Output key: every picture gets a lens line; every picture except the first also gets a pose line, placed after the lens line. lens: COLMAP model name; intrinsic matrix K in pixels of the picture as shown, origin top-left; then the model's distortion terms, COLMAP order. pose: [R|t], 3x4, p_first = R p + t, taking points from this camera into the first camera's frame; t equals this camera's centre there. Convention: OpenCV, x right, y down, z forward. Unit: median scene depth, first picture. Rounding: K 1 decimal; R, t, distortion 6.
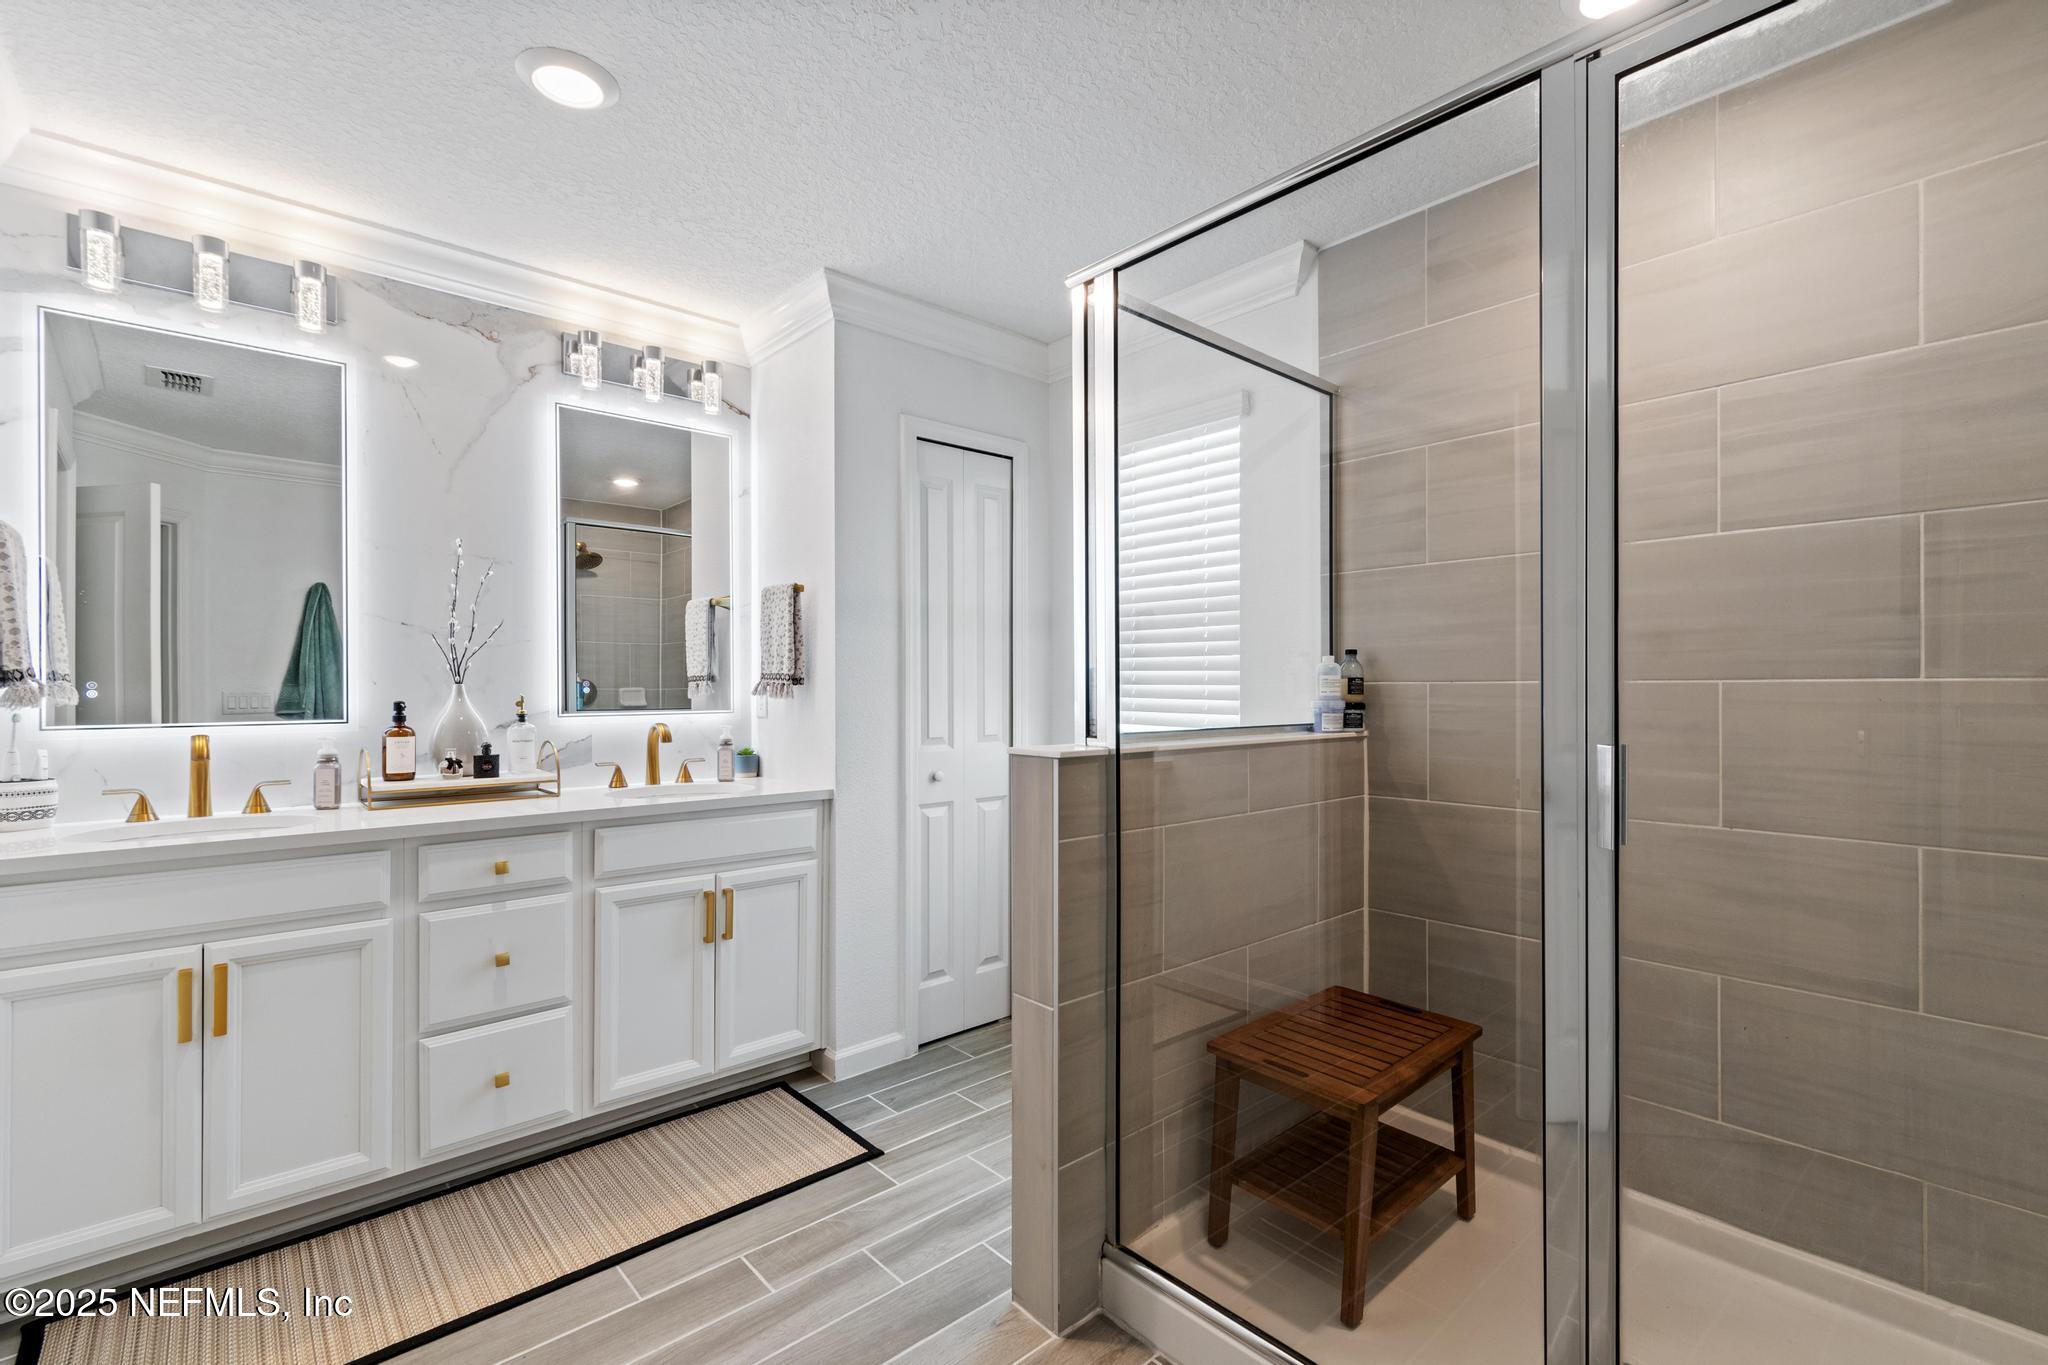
lens RADIAL K [[910.8, 0, 1024.1], [0, 910.8, 695.2], [0, 0, 1]] dist [0.002513, -0.000721]
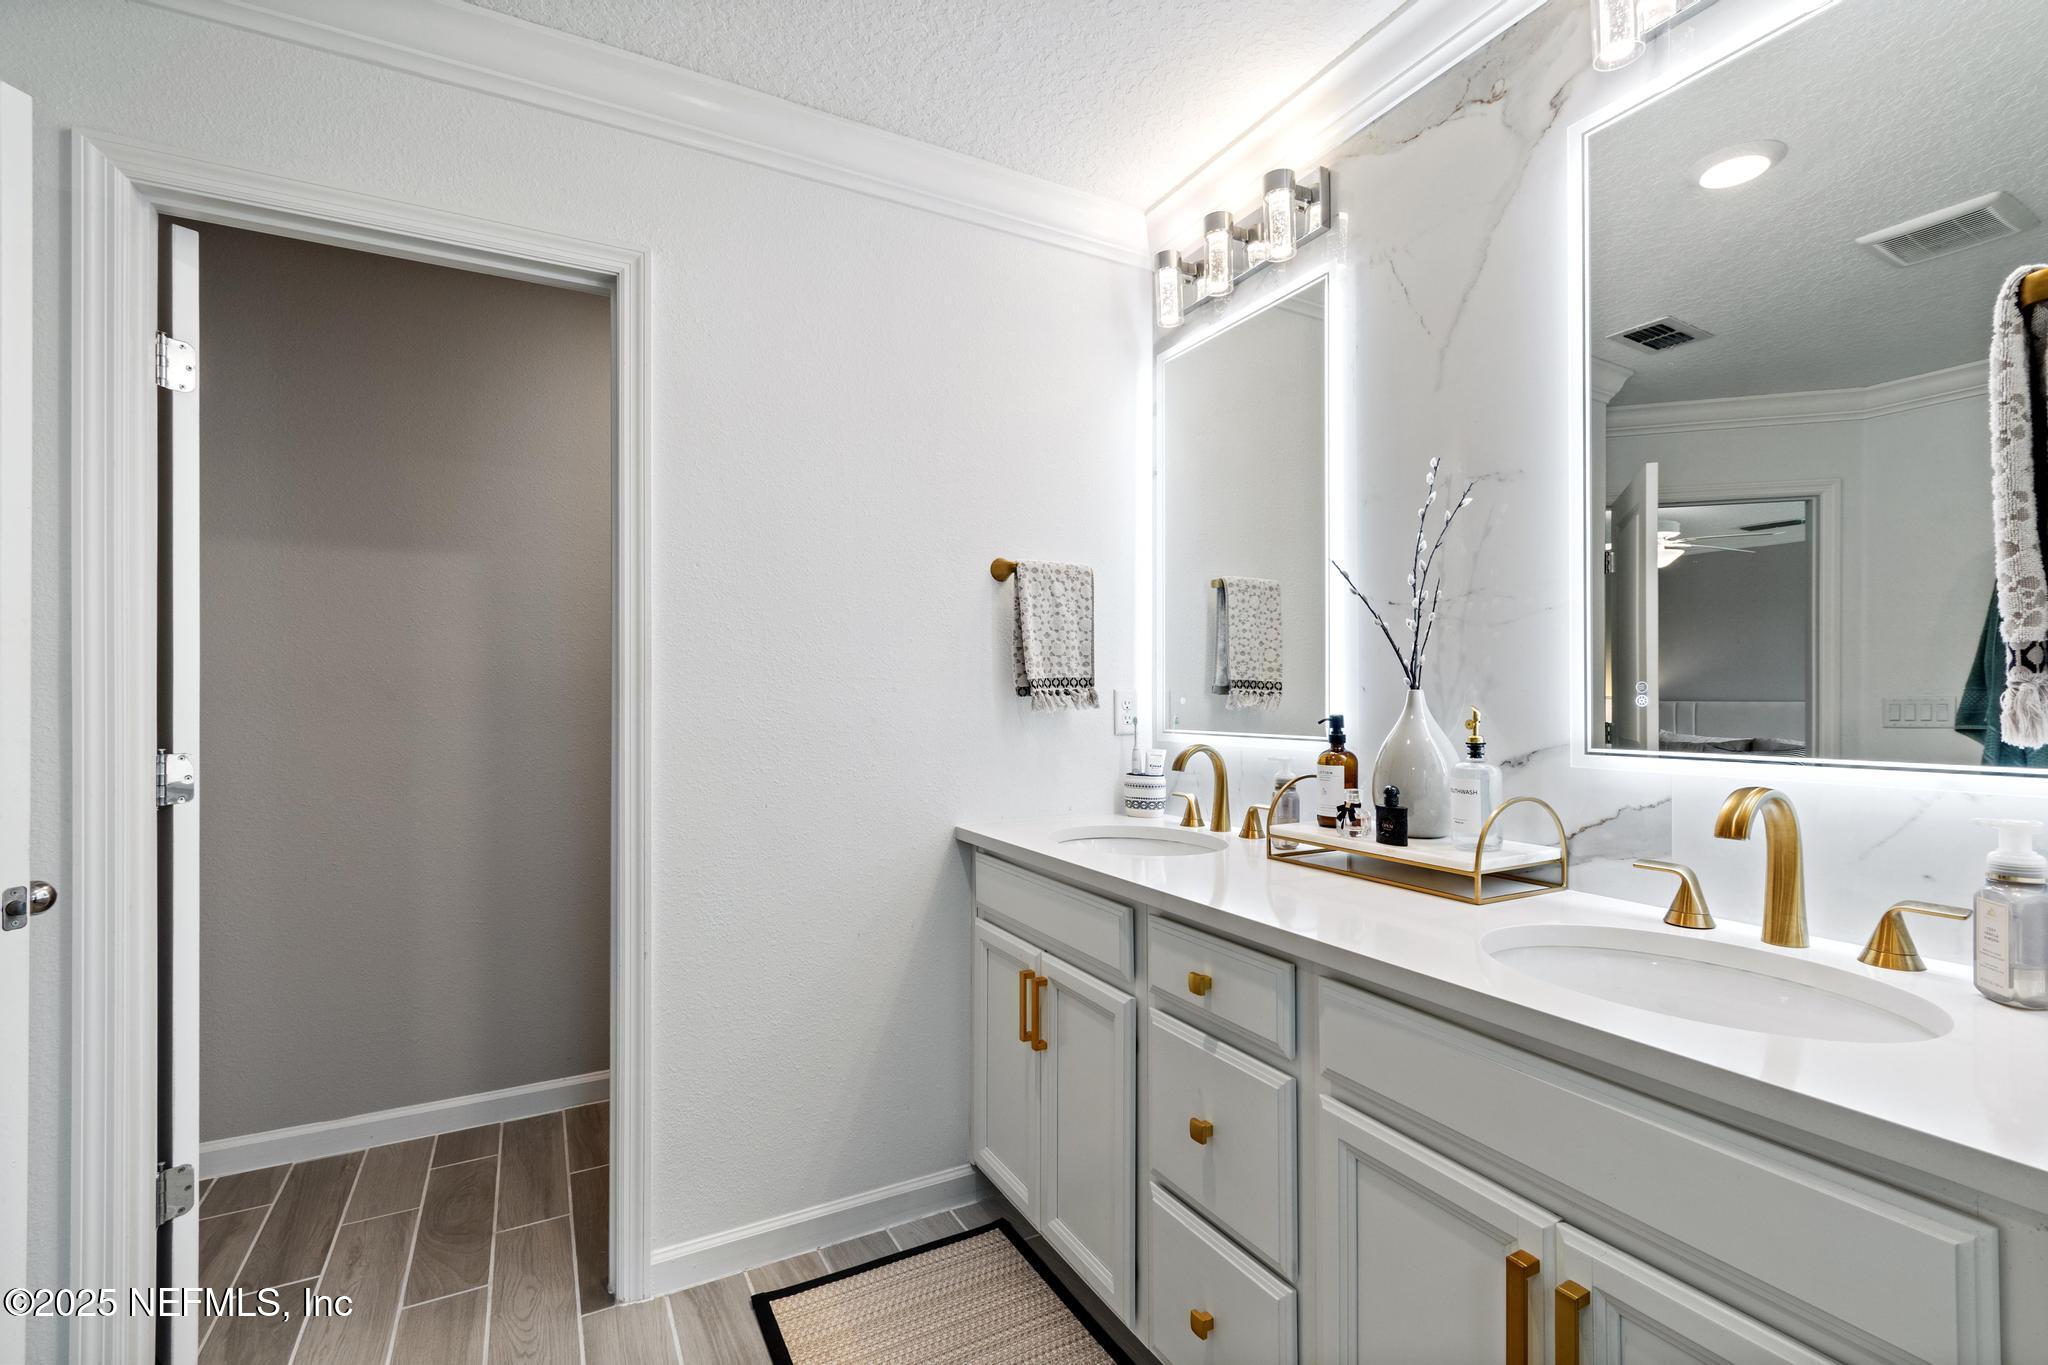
lens RADIAL K [[900.1, 0, 1026.6], [0, 900.1, 692.0], [0, 0, 1]] dist [0.000549, -0.000282]
pose [[-0.226421, 0.000439, -0.974030, 0.048658], [-0.006714, 0.999975, 0.002012, -0.010237], [0.974006, 0.006995, -0.226412, 0.895258]]
